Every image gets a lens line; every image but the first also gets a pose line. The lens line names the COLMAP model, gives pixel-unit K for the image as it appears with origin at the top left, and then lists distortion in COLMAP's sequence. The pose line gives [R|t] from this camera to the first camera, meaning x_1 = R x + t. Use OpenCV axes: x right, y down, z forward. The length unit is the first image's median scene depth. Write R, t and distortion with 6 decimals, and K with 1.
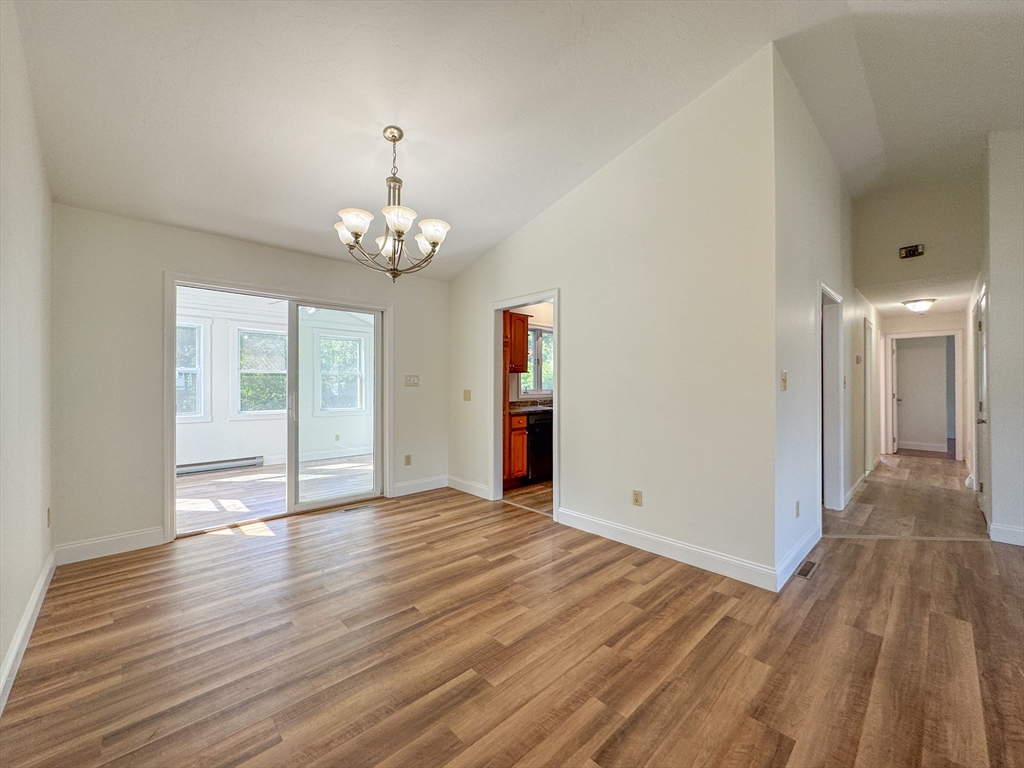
lens RADIAL K [[417.9, 0, 483.7], [0, 417.9, 382.8], [0, 0, 1]] dist [0.006930, -0.000412]
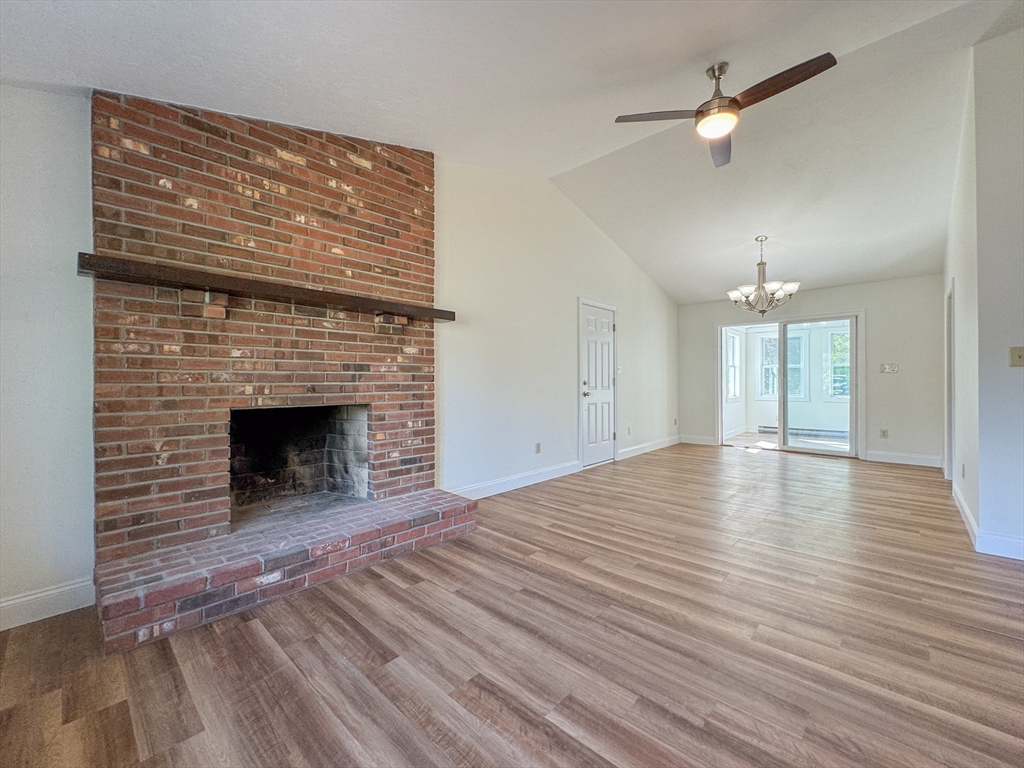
lens RADIAL K [[406.7, 0, 512.9], [0, 406.7, 381.8], [0, 0, 1]] dist [-0.003162, -0.000307]
pose [[0.060408, 0.001019, -0.998173, 1.077036], [0.007919, 0.999968, 0.001500, 0.027579], [0.998142, -0.007995, 0.060398, -0.173712]]
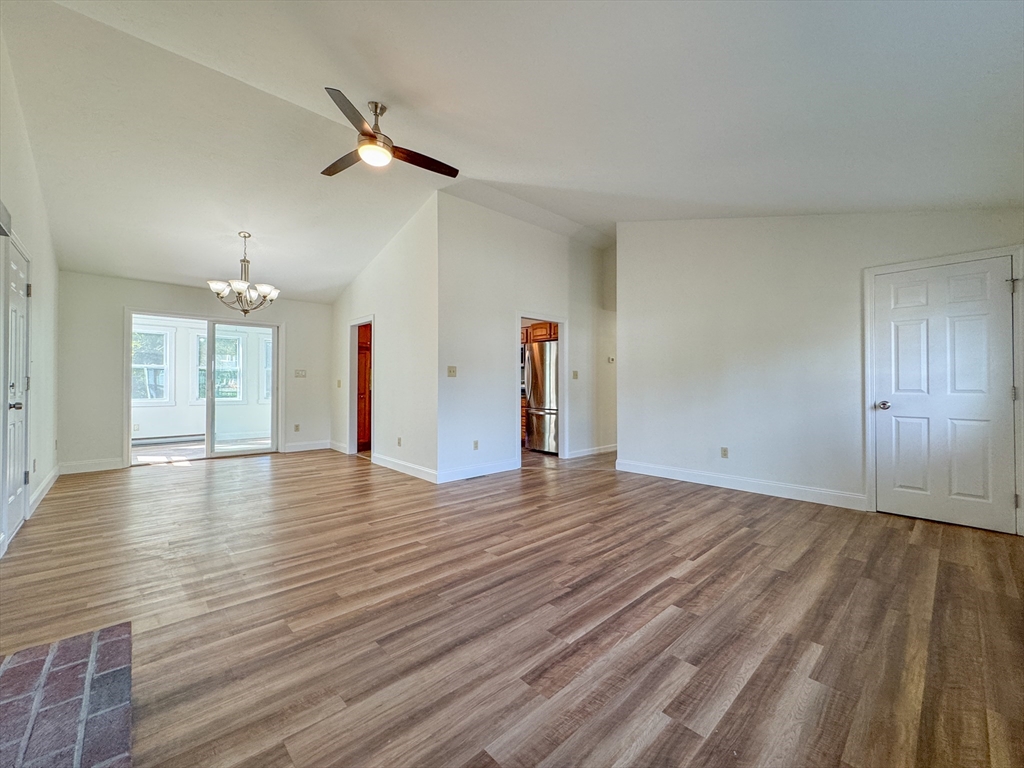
lens RADIAL K [[443.3, 0, 502.0], [0, 443.3, 382.8], [0, 0, 1]] dist [0.002101, 0.001197]
pose [[0.999961, 0.005470, -0.006930, 0.641329], [-0.005450, 0.999981, 0.002910, 0.022195], [0.006946, -0.002872, 0.999972, -0.641482]]
